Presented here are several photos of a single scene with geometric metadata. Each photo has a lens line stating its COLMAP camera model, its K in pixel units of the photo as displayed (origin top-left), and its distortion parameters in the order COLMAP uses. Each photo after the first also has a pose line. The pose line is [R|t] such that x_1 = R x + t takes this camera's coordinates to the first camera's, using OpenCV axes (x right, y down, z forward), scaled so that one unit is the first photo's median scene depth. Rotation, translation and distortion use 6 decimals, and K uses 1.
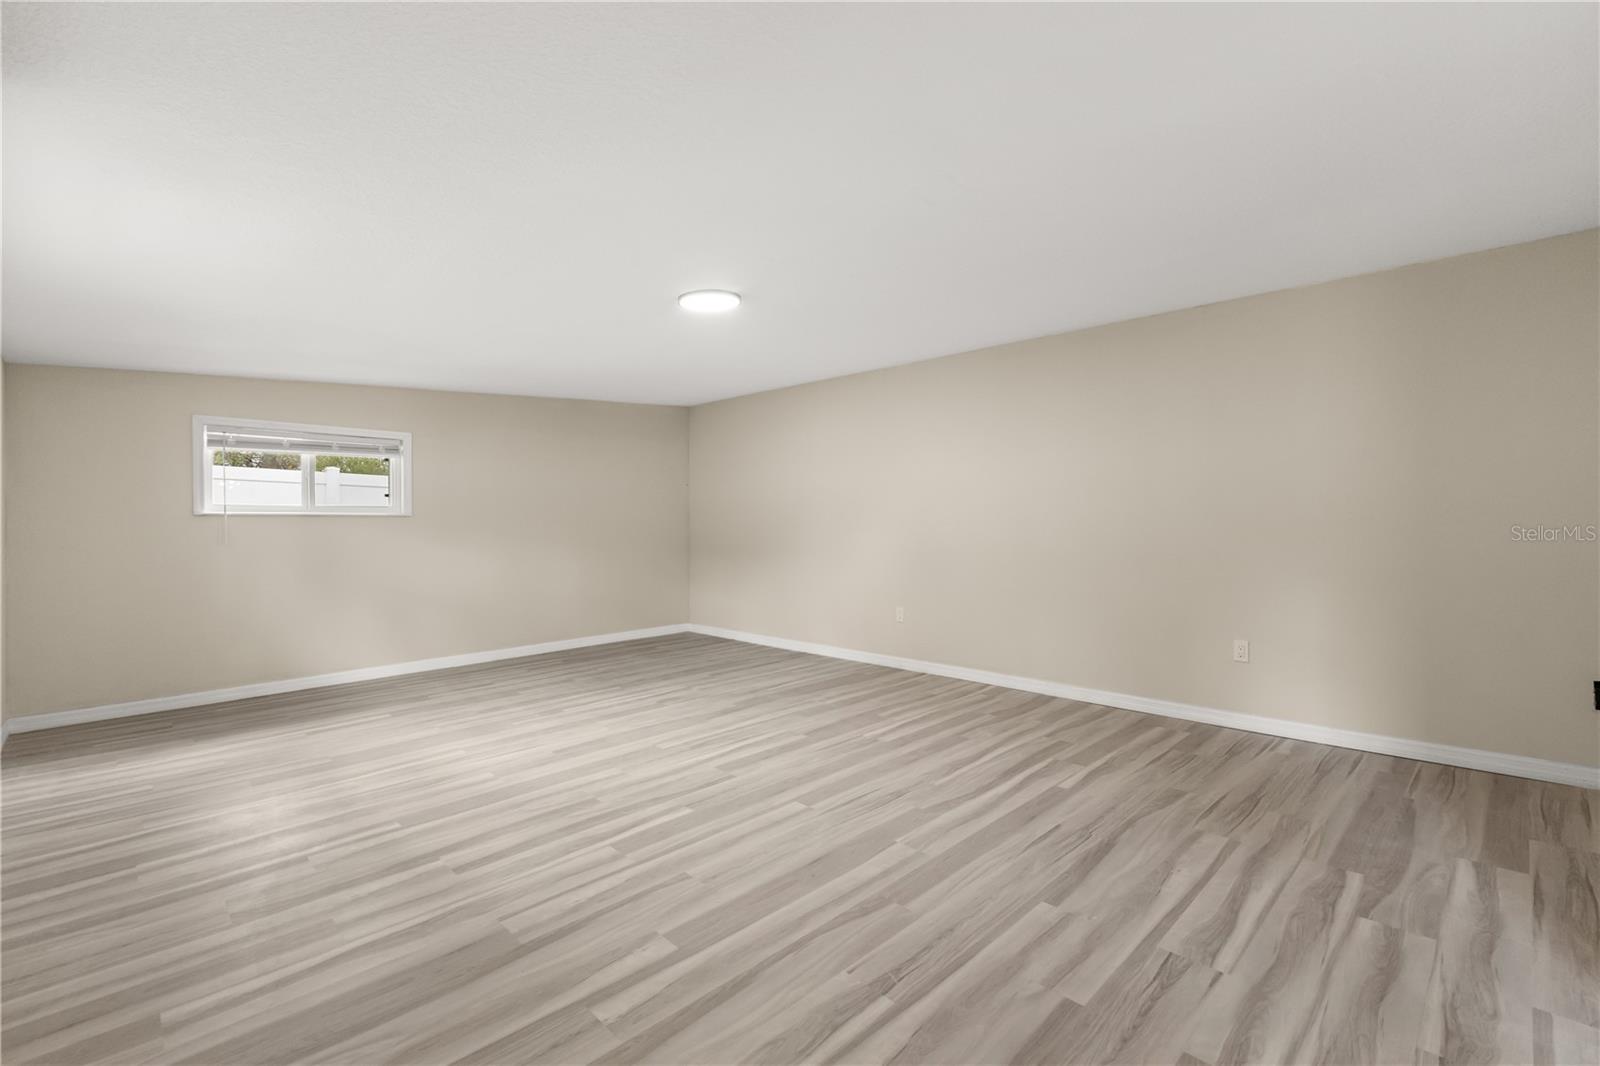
lens RADIAL K [[717.3, 0, 799.1], [0, 717.3, 527.6], [0, 0, 1]] dist [0.000472, -0.000250]
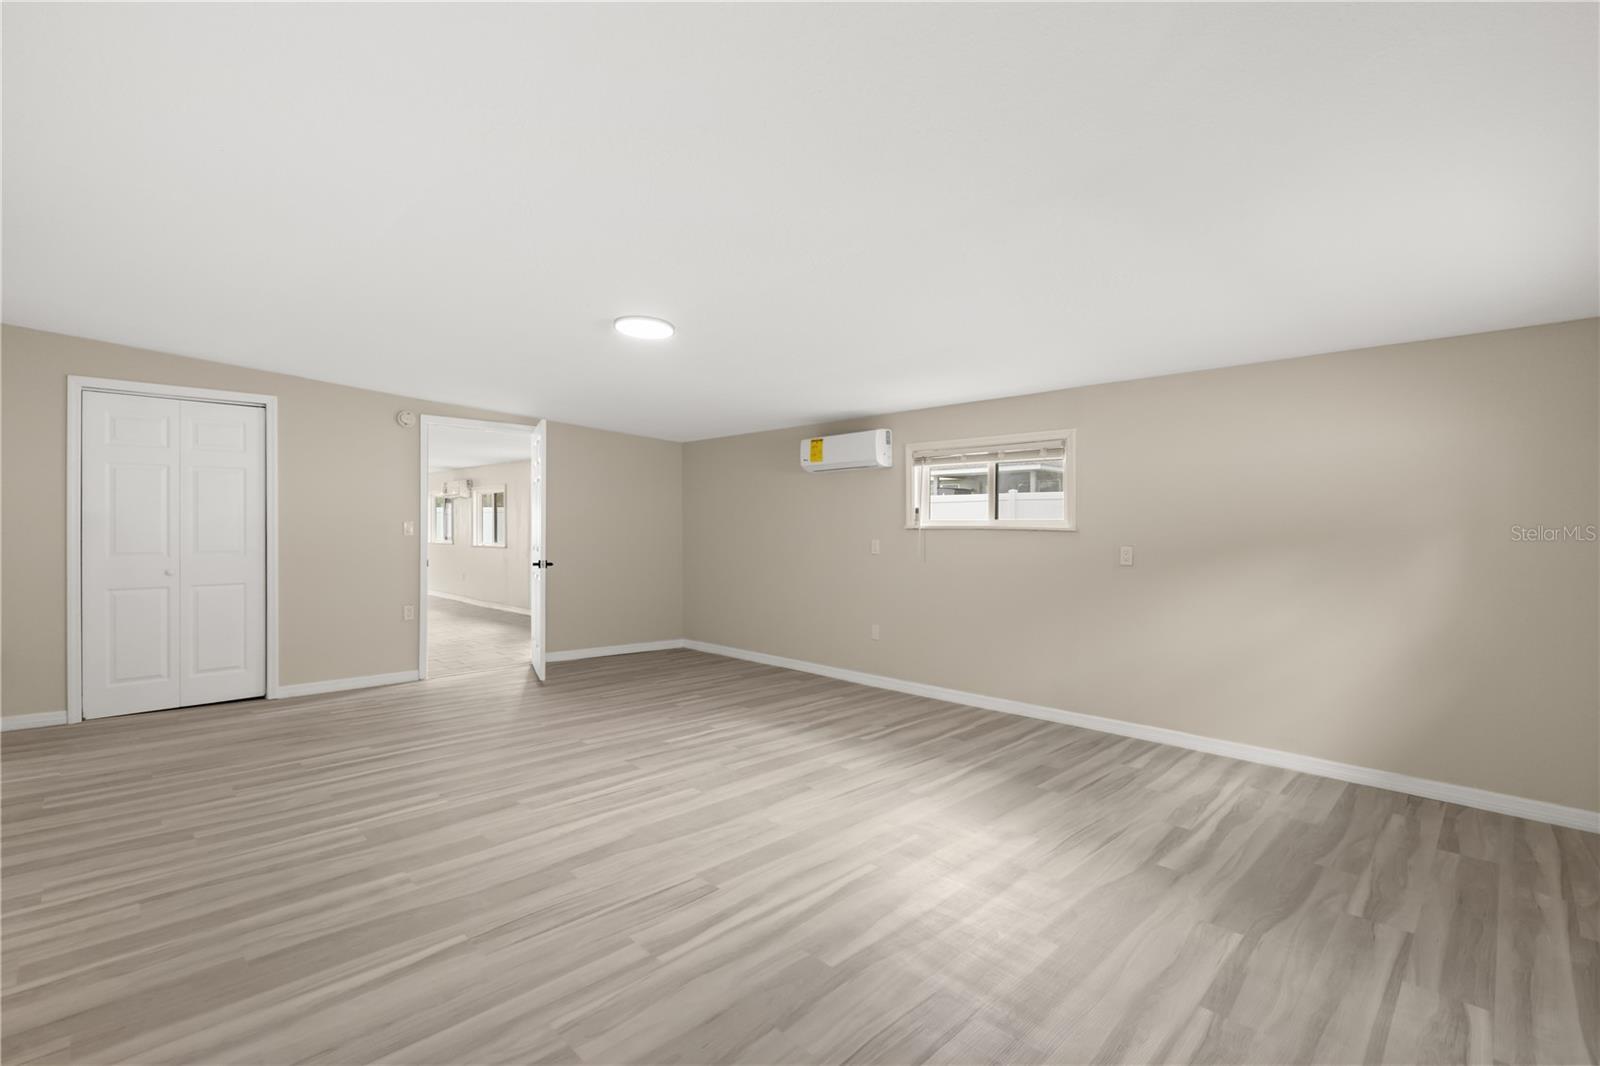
lens RADIAL K [[717.3, 0, 799.1], [0, 717.3, 527.6], [0, 0, 1]] dist [0.000472, -0.000250]
pose [[-0.999938, 0.000703, -0.011154, -0.322612], [0.000638, 0.999983, 0.005811, -0.026656], [0.011158, 0.005804, -0.999921, 1.951316]]
